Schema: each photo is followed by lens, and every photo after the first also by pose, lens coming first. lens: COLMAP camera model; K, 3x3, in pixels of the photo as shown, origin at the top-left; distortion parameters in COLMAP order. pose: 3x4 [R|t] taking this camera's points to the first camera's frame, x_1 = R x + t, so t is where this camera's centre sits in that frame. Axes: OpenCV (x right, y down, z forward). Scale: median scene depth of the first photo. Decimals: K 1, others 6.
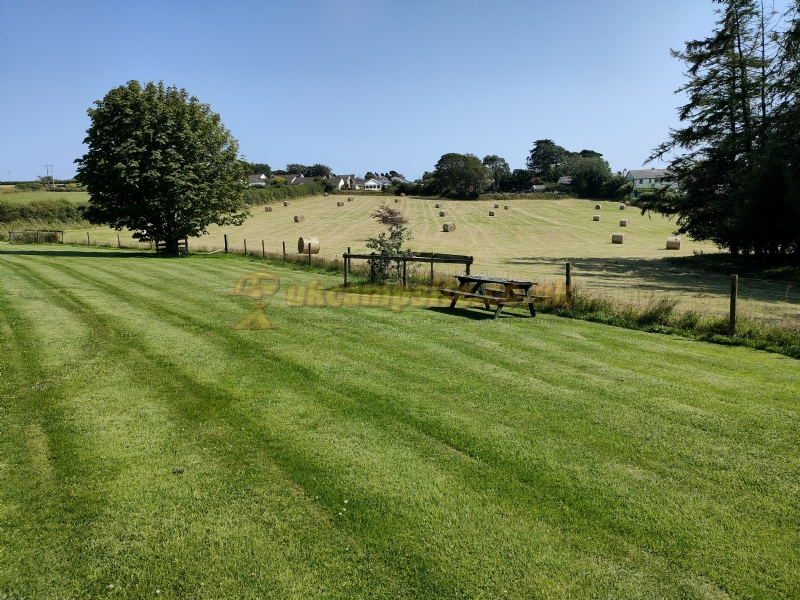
lens RADIAL K [[582.3, 0, 400.0], [0, 582.3, 300.0], [0, 0, 1]] dist [0.088837, -0.109951]
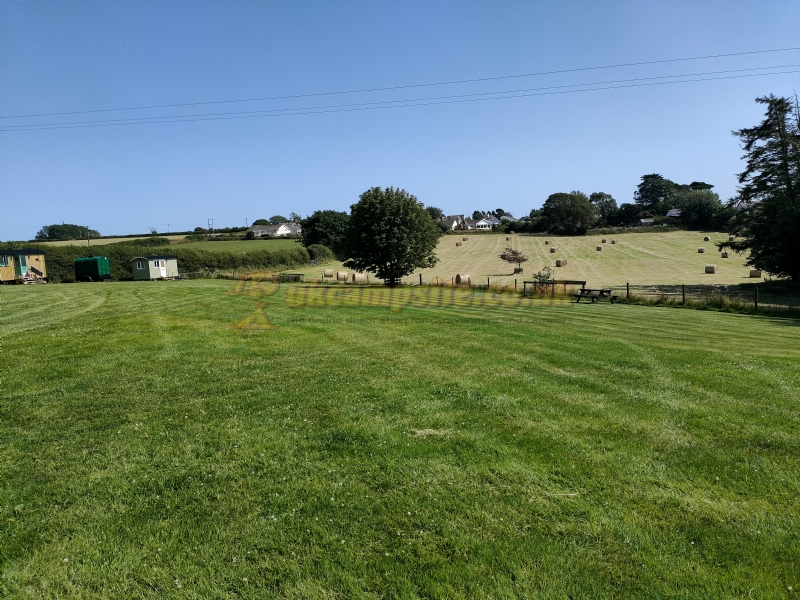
lens RADIAL K [[582.3, 0, 400.0], [0, 582.3, 300.0], [0, 0, 1]] dist [0.088837, -0.109951]
pose [[0.984547, -0.014498, -0.174520, -0.015064], [0.003909, 0.998138, -0.060865, 0.010801], [0.175078, 0.059242, 0.982771, -0.108602]]
